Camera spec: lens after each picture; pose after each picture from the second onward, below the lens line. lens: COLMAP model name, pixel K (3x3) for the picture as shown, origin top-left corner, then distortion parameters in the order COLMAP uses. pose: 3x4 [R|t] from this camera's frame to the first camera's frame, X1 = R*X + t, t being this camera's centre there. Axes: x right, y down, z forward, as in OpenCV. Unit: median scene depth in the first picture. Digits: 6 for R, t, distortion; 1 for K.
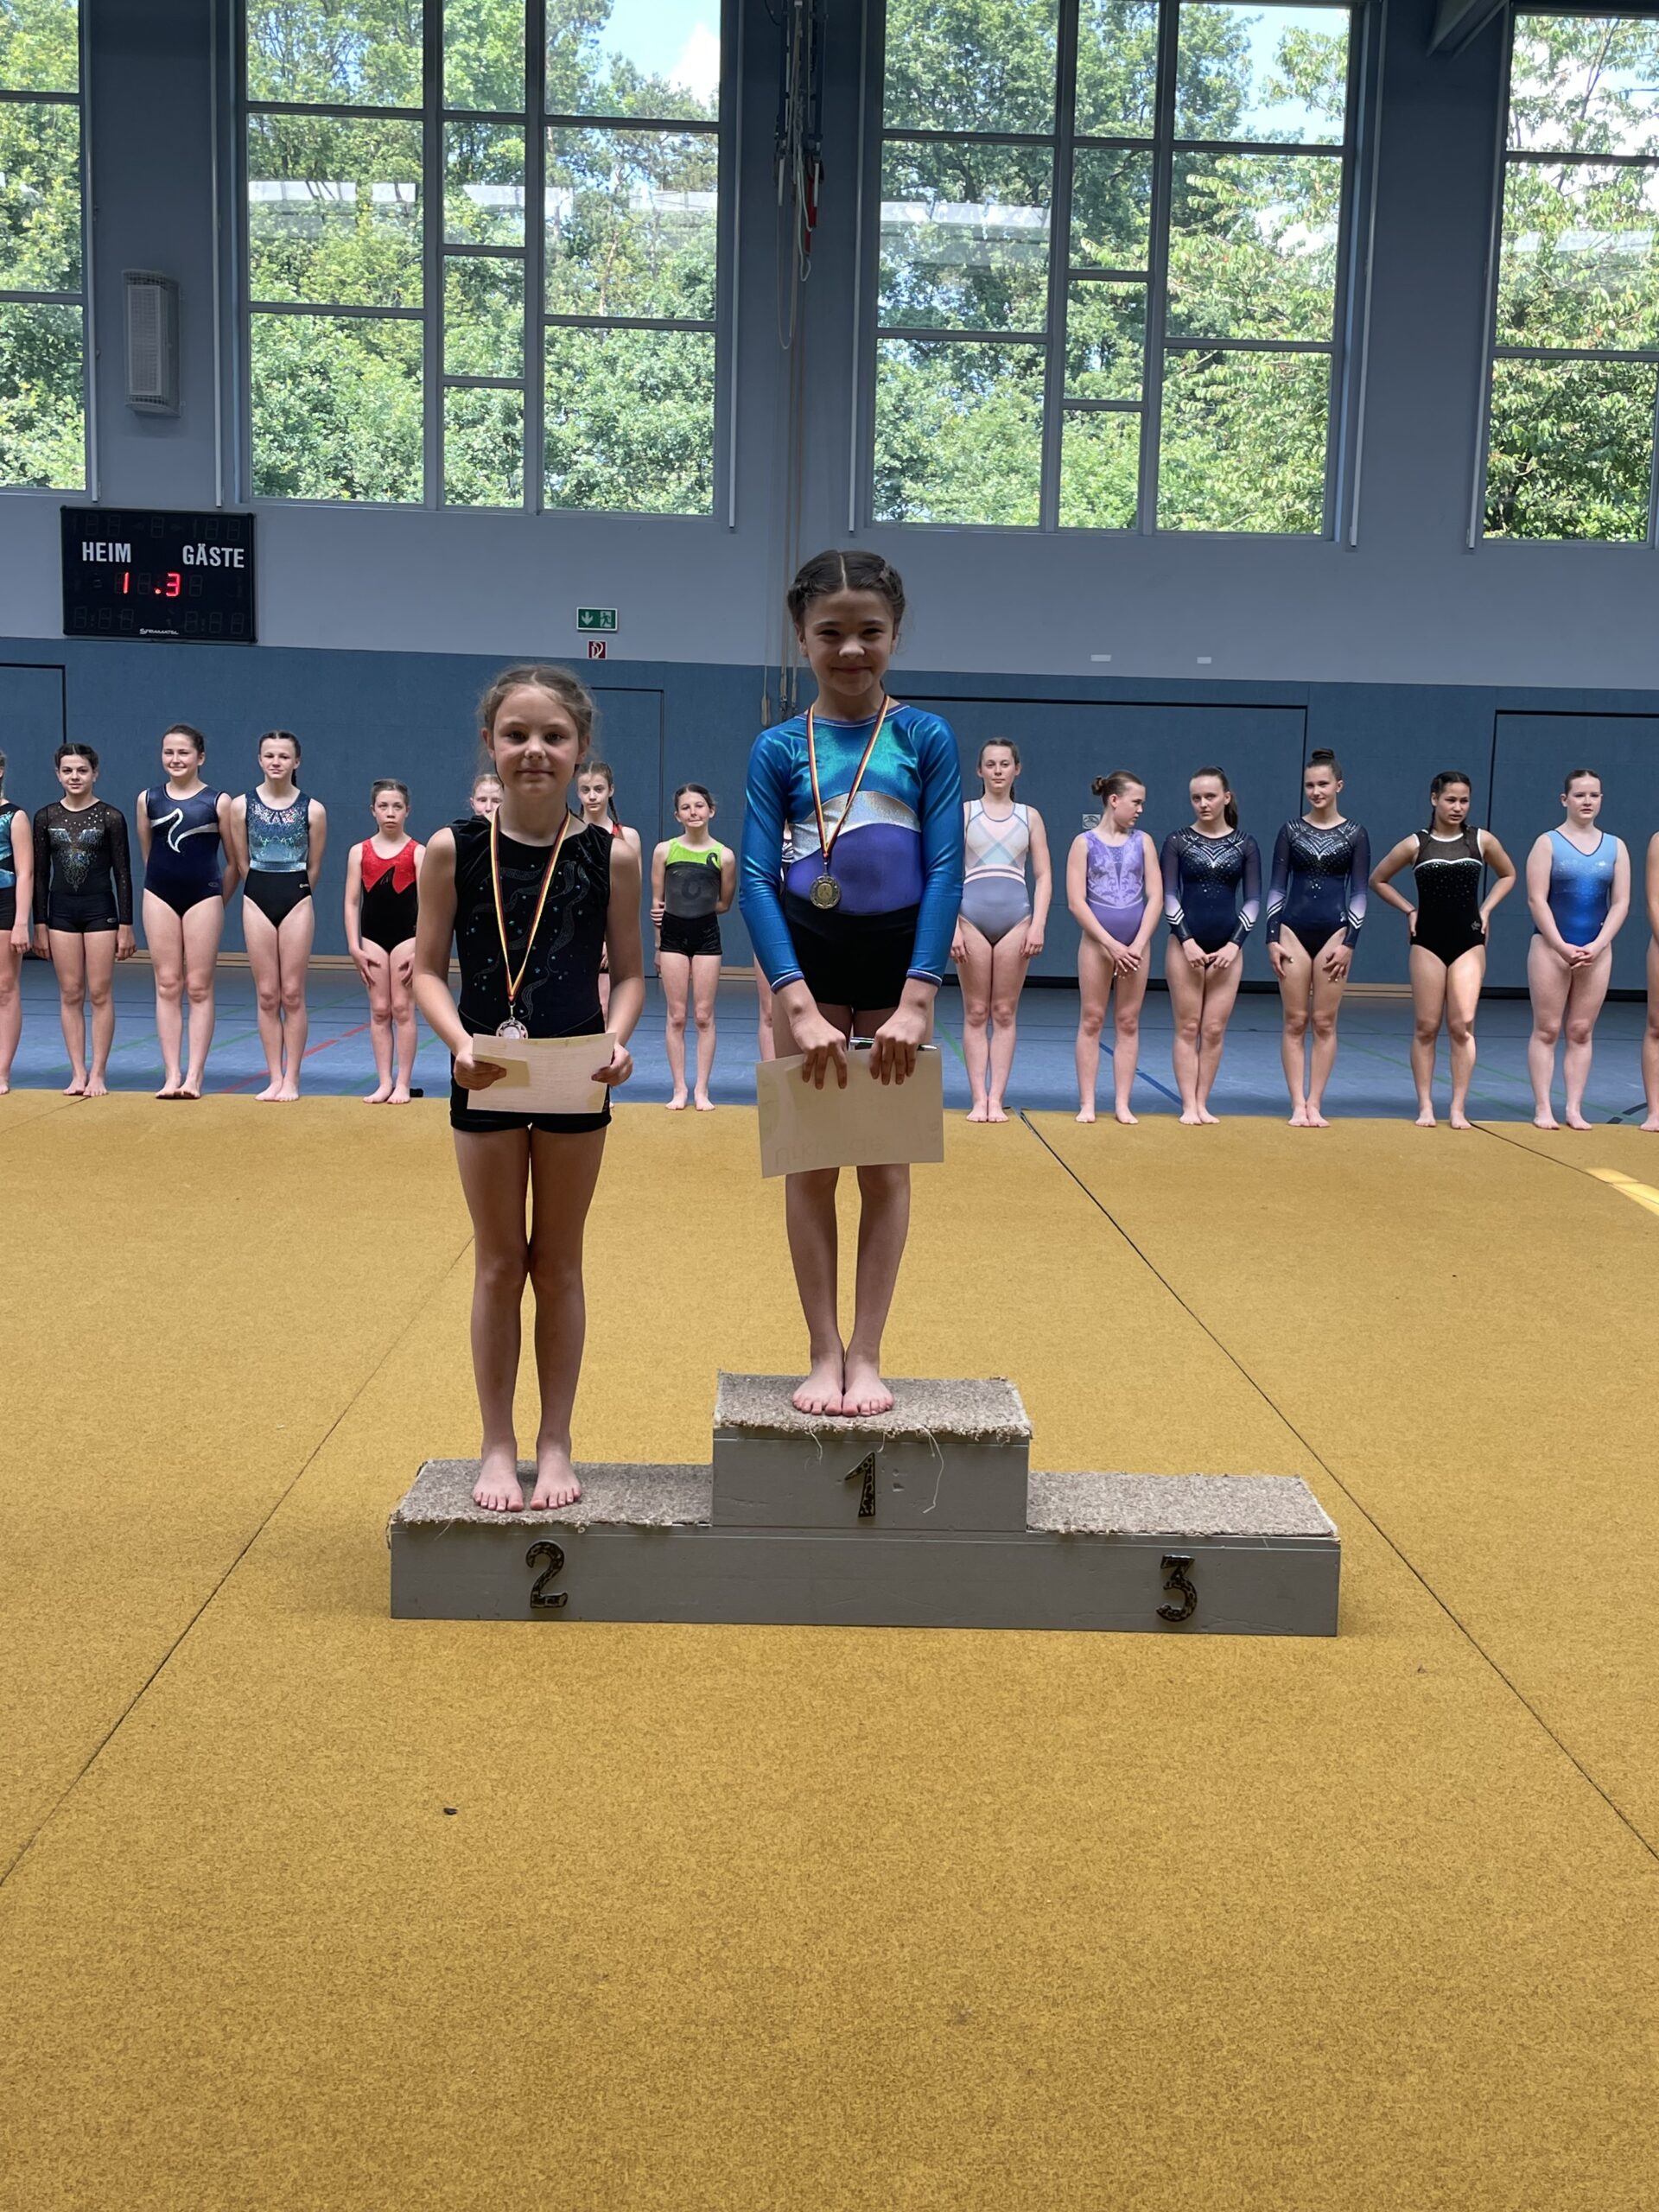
lens RADIAL K [[1865.9, 0, 829.5], [0, 1865.9, 1106.0], [0, 0, 1]] dist [0.009160, 0.000941]
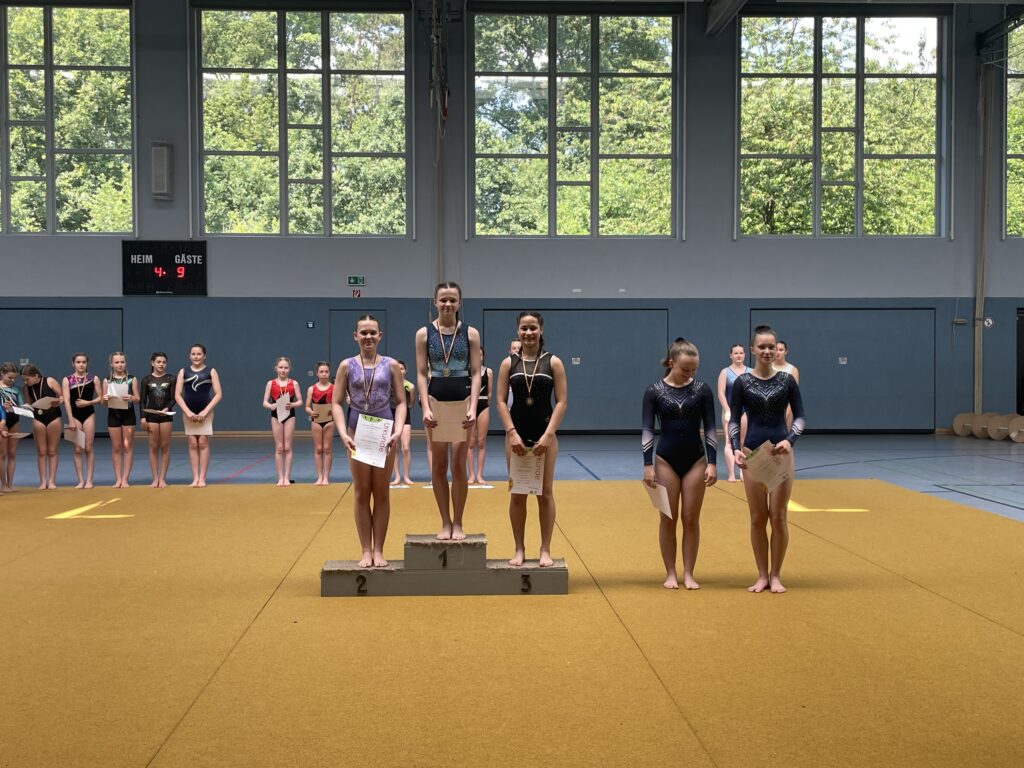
lens RADIAL K [[1137.2, 0, 512.0], [0, 1137.2, 384.0], [0, 0, 1]] dist [0.054210, -0.024959]
pose [[0.999327, -0.029763, 0.021431, 0.032471], [0.032066, 0.992649, -0.116701, 0.034016], [-0.017800, 0.117310, 0.992936, -0.374023]]
